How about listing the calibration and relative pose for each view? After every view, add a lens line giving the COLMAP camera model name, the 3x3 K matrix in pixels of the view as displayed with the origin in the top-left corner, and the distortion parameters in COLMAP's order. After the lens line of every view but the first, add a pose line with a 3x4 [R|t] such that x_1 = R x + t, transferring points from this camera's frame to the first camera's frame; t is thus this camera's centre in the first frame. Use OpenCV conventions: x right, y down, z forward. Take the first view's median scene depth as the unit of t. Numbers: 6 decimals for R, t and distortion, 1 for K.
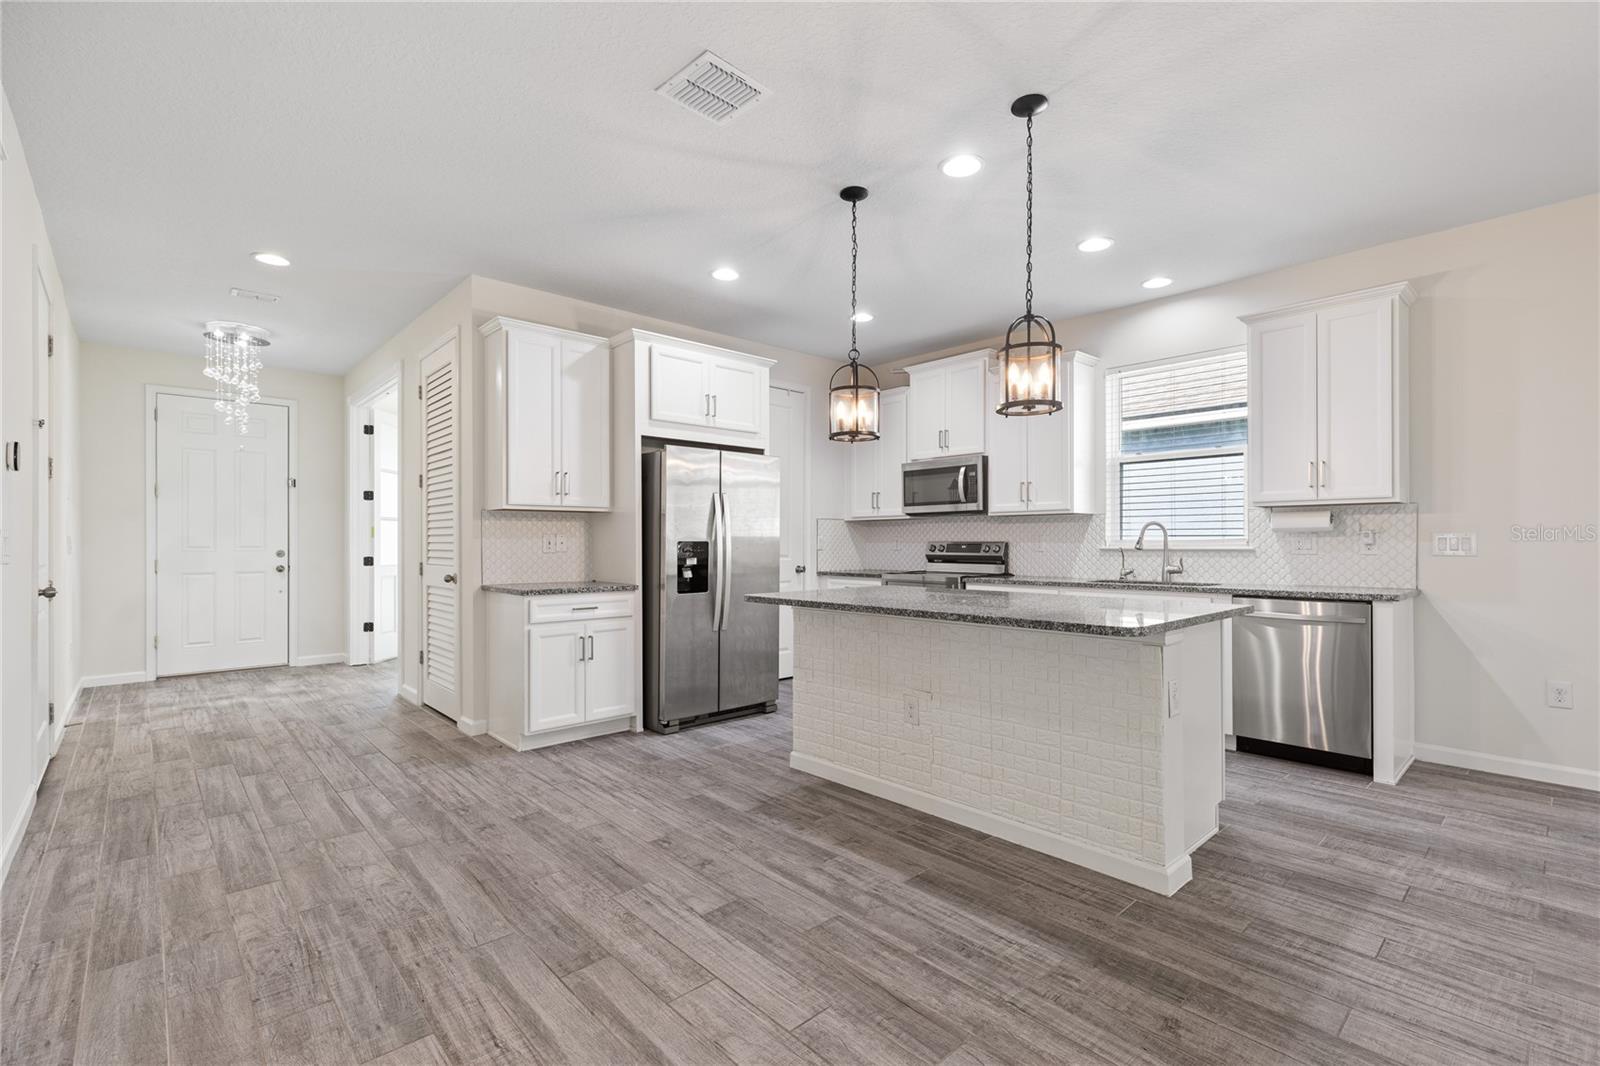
lens RADIAL K [[717.9, 0, 824.1], [0, 717.9, 540.3], [0, 0, 1]] dist [0.007568, -0.001651]
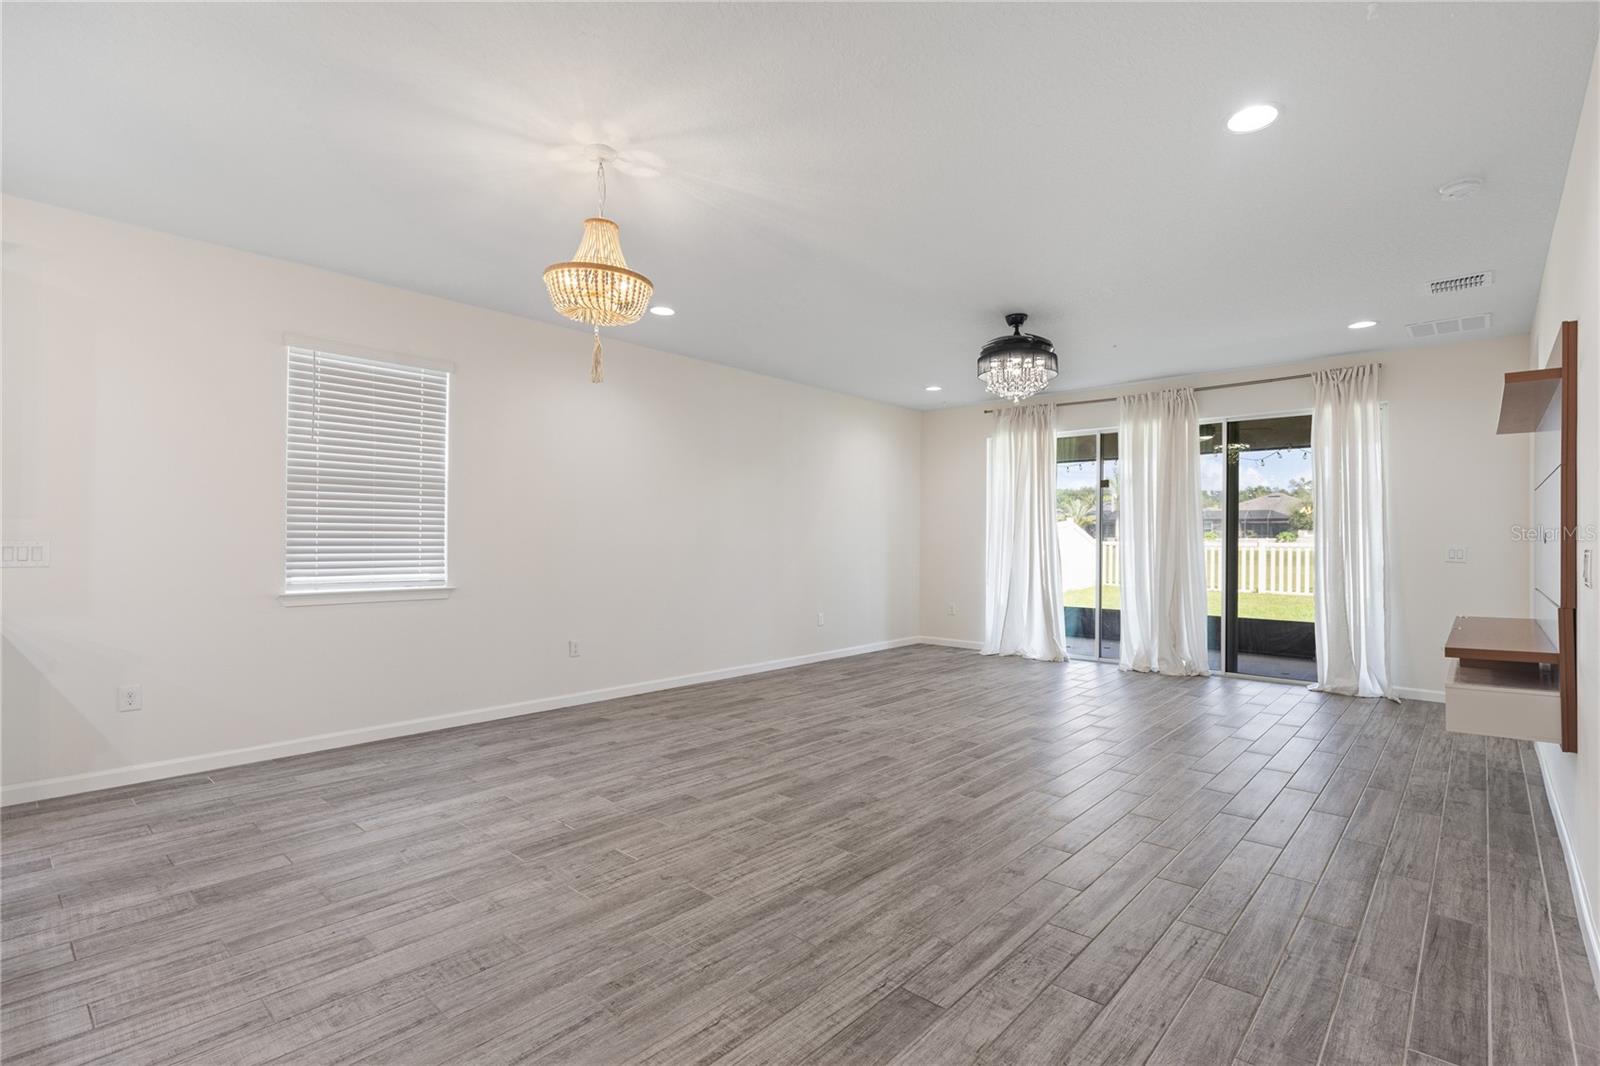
lens RADIAL K [[750.5, 0, 816.4], [0, 750.5, 536.1], [0, 0, 1]] dist [-0.002394, 0.000051]
pose [[-0.084902, 0.006737, 0.996367, -0.111848], [-0.006399, 0.999953, -0.007307, -0.014087], [-0.996369, -0.006996, -0.084854, 0.089235]]
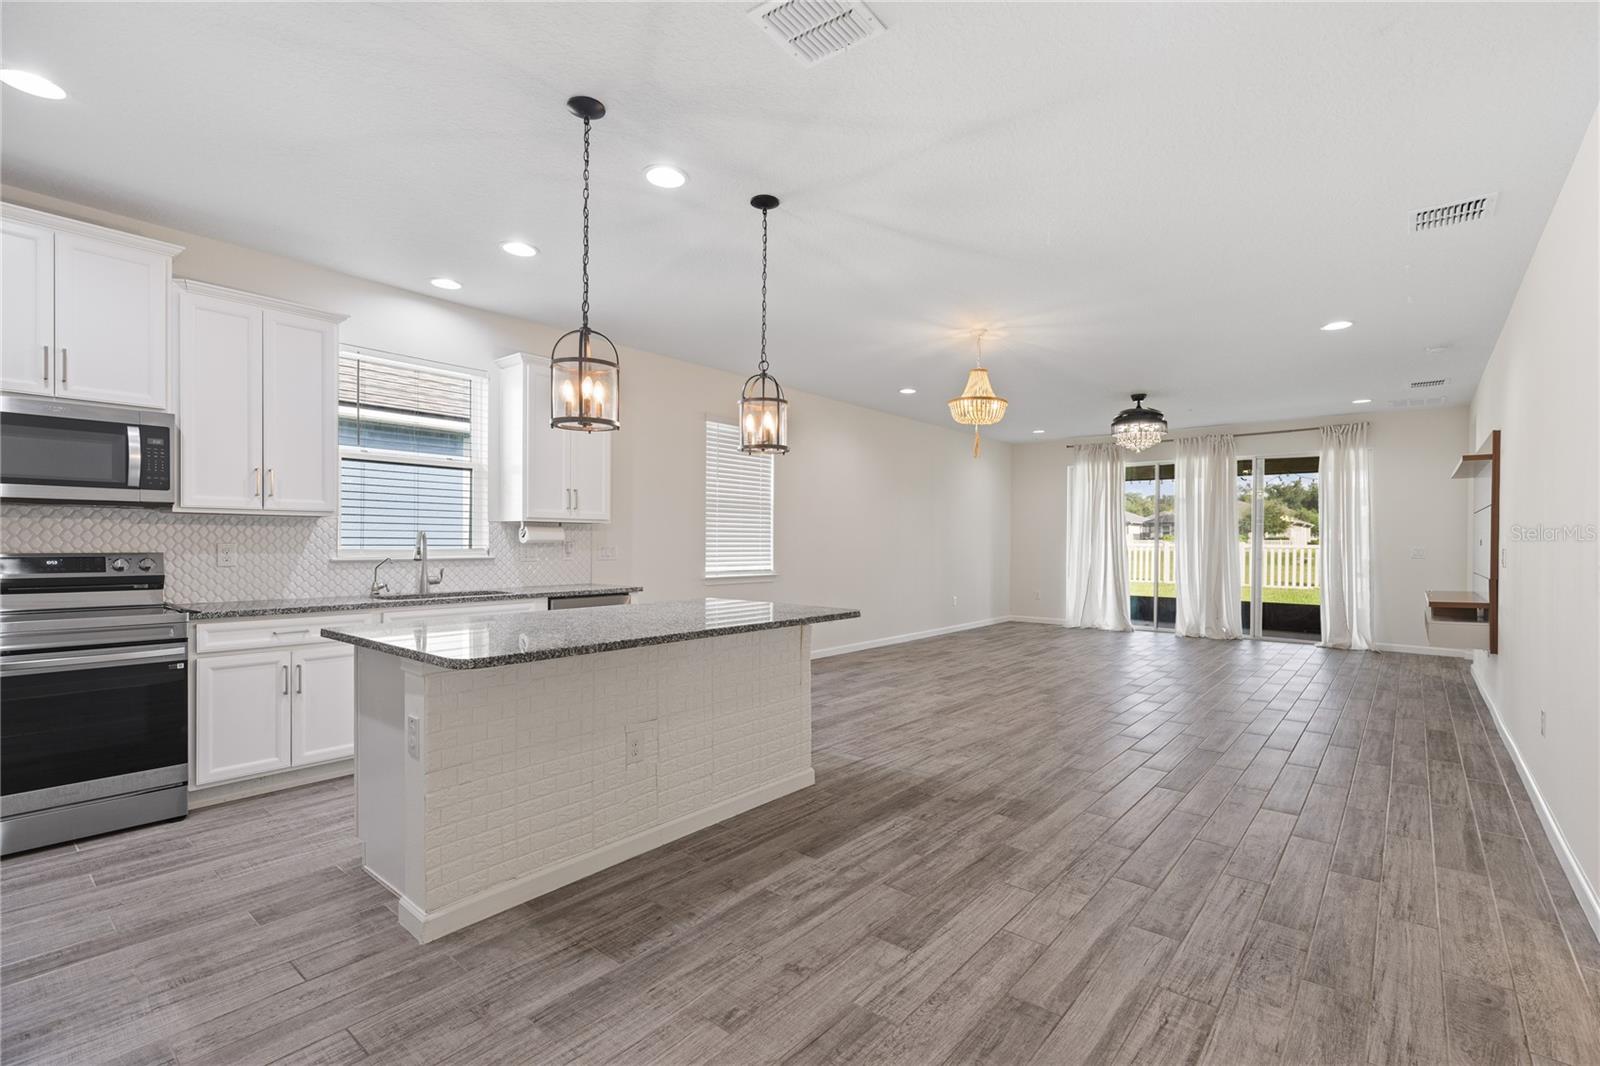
lens RADIAL K [[717.9, 0, 812.0], [0, 717.9, 546.2], [0, 0, 1]] dist [0.007568, -0.001651]
pose [[-0.117257, -0.005214, 0.993088, -0.578175], [-0.006550, 0.999969, 0.004477, -0.013770], [-0.993080, -0.005980, -0.117288, 0.650645]]
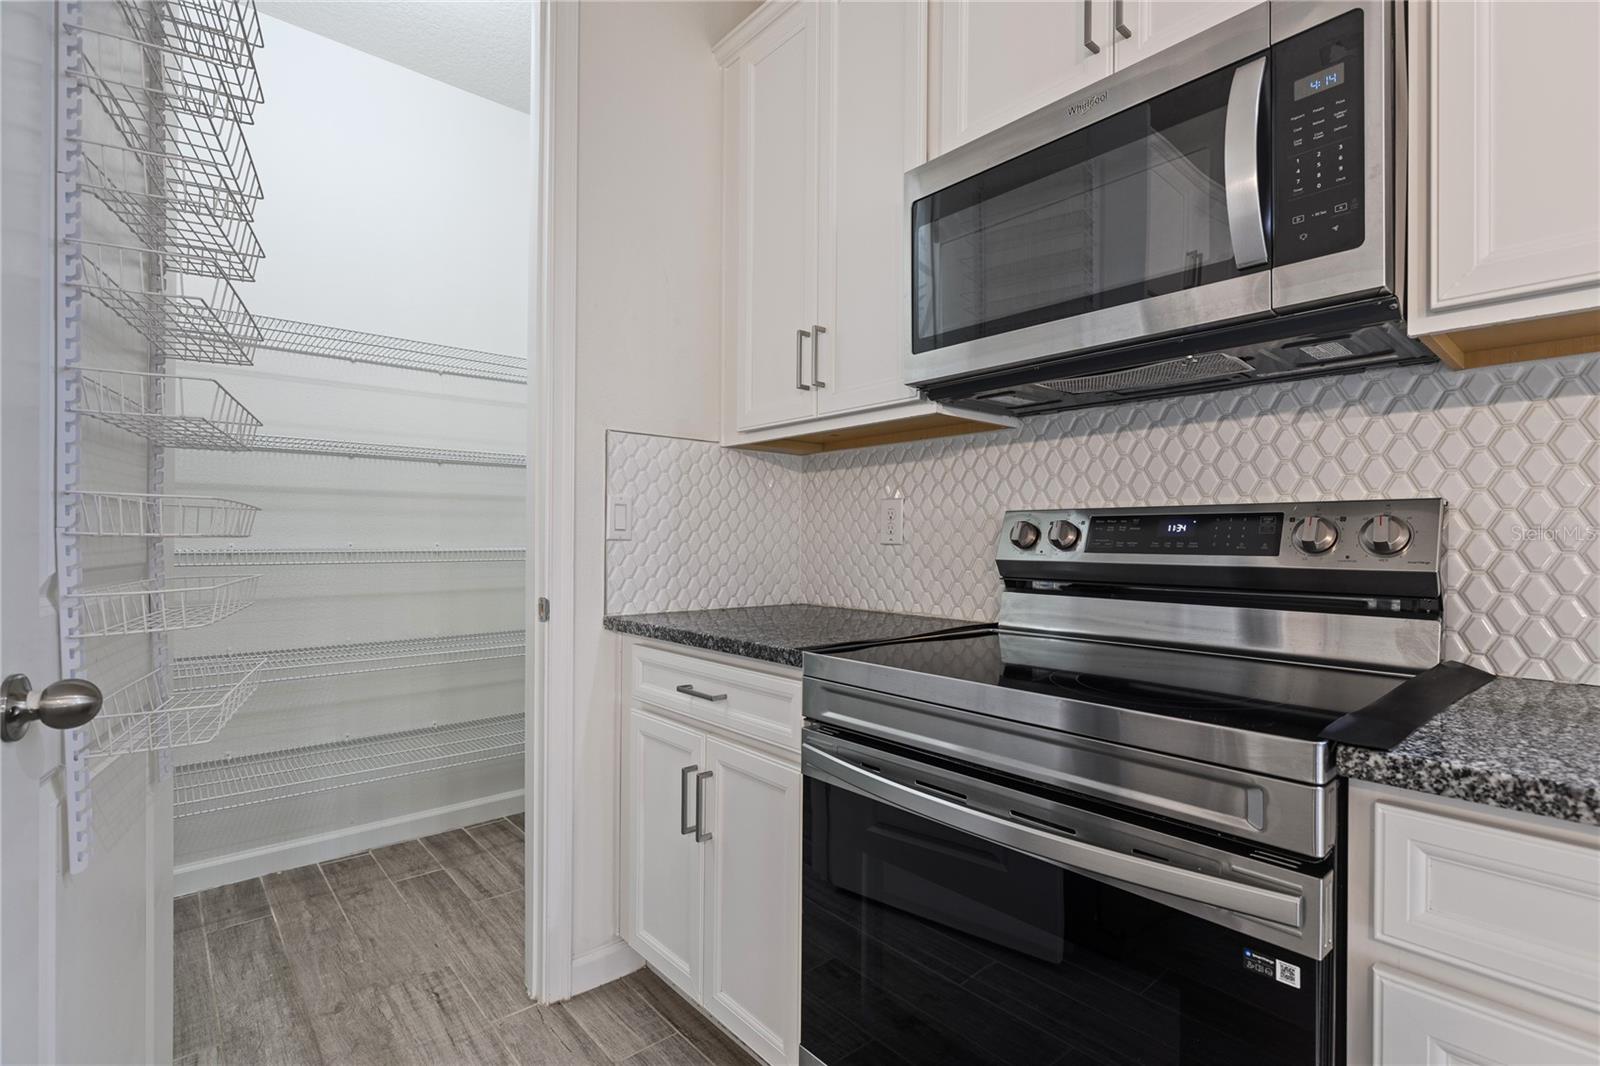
lens RADIAL K [[750.5, 0, 828.0], [0, 750.5, 539.8], [0, 0, 1]] dist [-0.002394, 0.000051]
pose [[0.999798, 0.006691, -0.018942, 0.121304], [-0.006651, 0.999976, 0.002132, 0.017366], [0.018956, -0.002006, 0.999818, 1.028584]]
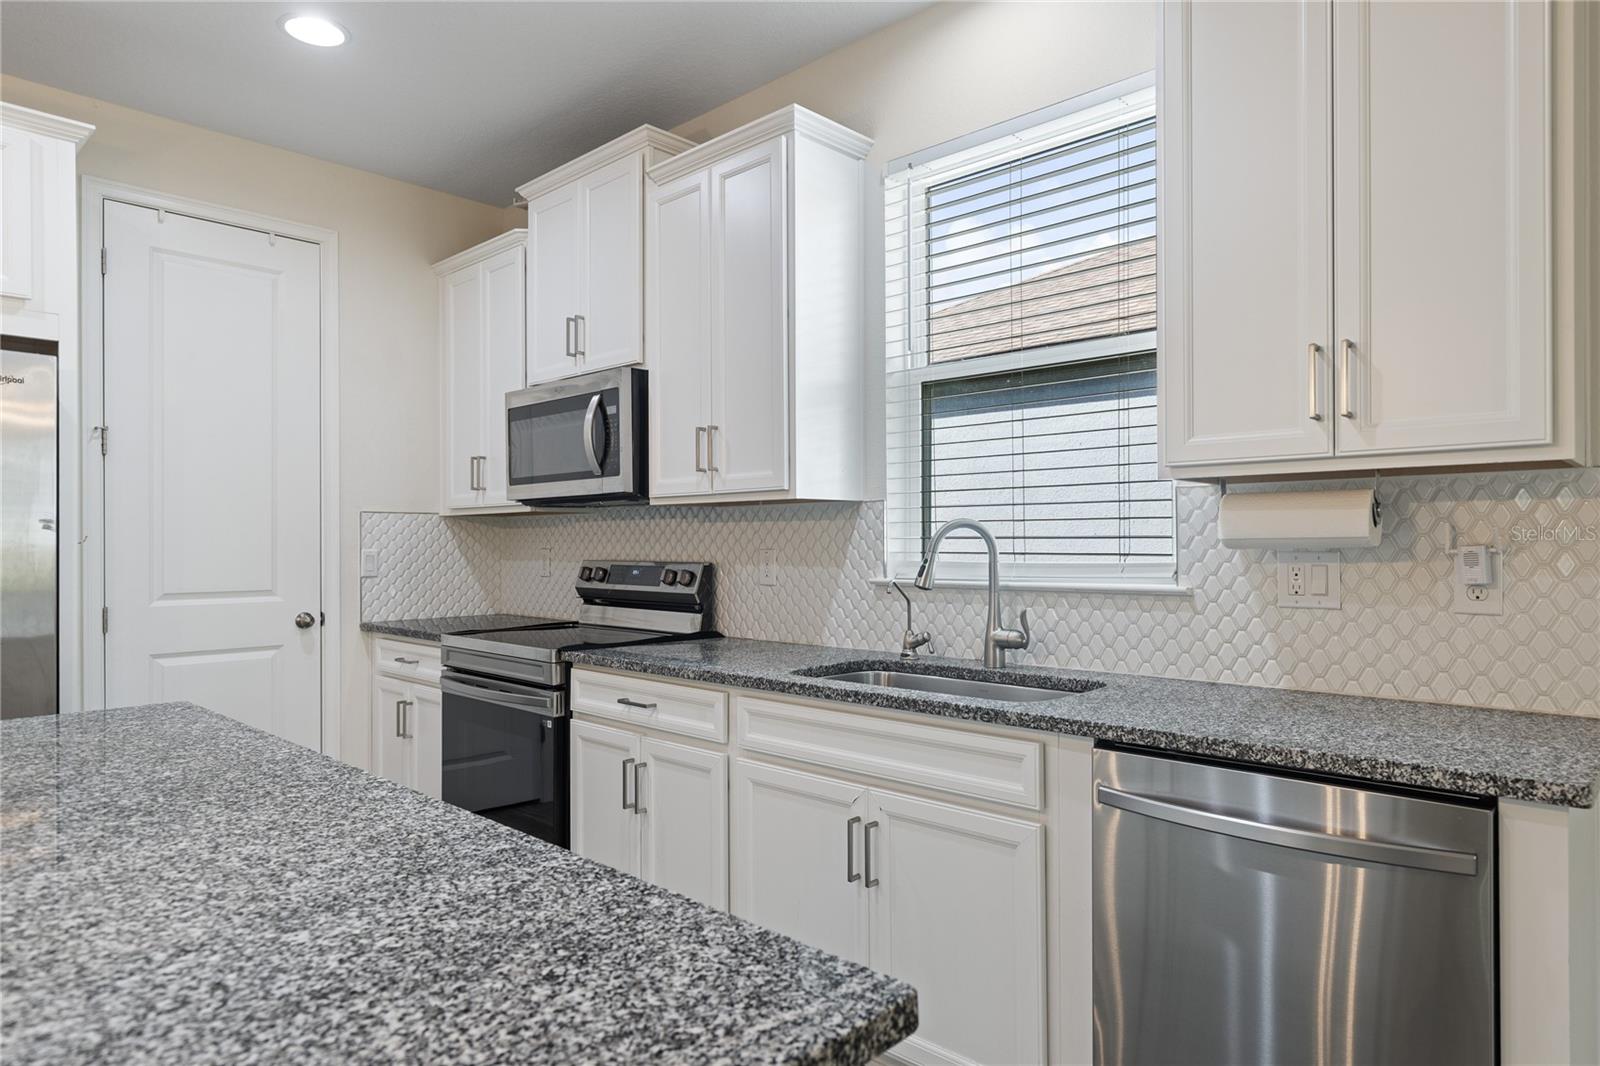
lens RADIAL K [[947.9, 0, 831.2], [0, 947.9, 541.4], [0, 0, 1]] dist [0.005080, -0.000964]
pose [[0.997754, -0.002316, 0.066943, 0.376979], [0.002231, 0.999997, 0.001340, -0.015516], [-0.066946, -0.001188, 0.997756, 0.513231]]
